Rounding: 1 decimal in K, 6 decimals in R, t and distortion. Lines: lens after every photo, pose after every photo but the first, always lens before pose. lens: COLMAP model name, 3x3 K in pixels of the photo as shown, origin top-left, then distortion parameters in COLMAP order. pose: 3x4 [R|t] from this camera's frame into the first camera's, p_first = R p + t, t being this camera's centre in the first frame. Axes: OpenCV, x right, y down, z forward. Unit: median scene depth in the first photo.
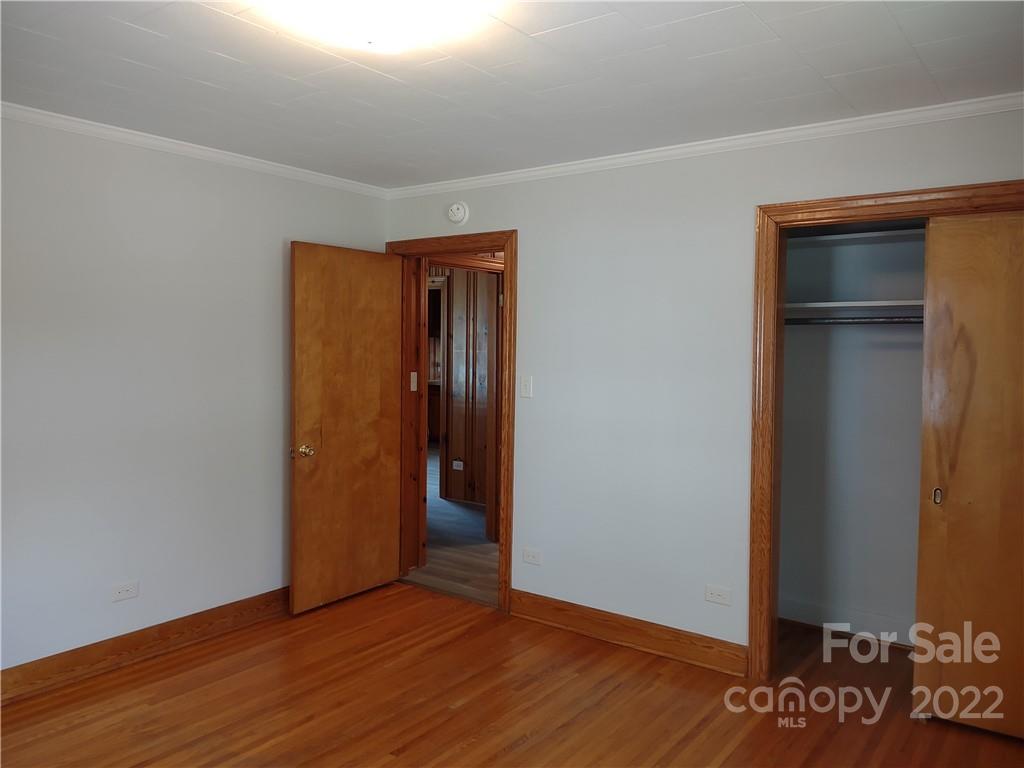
lens RADIAL K [[805.9, 0, 512.8], [0, 805.9, 365.2], [0, 0, 1]] dist [0.080774, -0.139693]
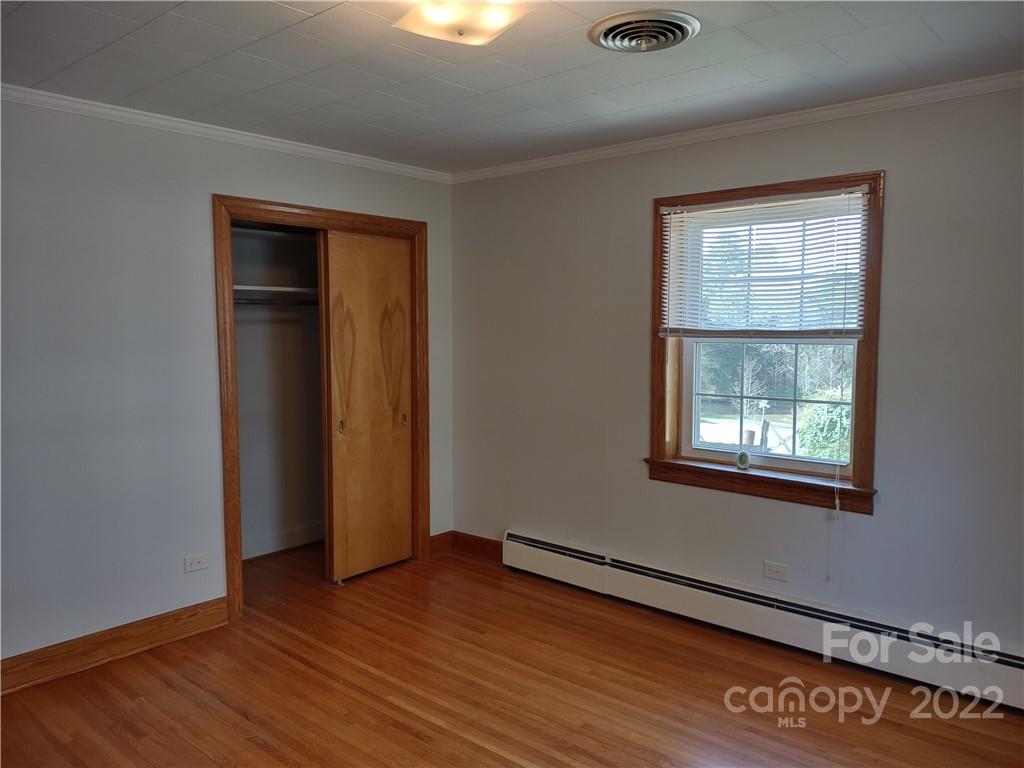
lens RADIAL K [[757.3, 0, 505.4], [0, 757.3, 380.8], [0, 0, 1]] dist [0.077533, -0.110398]
pose [[0.086832, -0.087672, 0.992358, -0.697747], [0.033610, 0.995811, 0.085037, -0.022927], [-0.995656, 0.025969, 0.089415, 0.526414]]
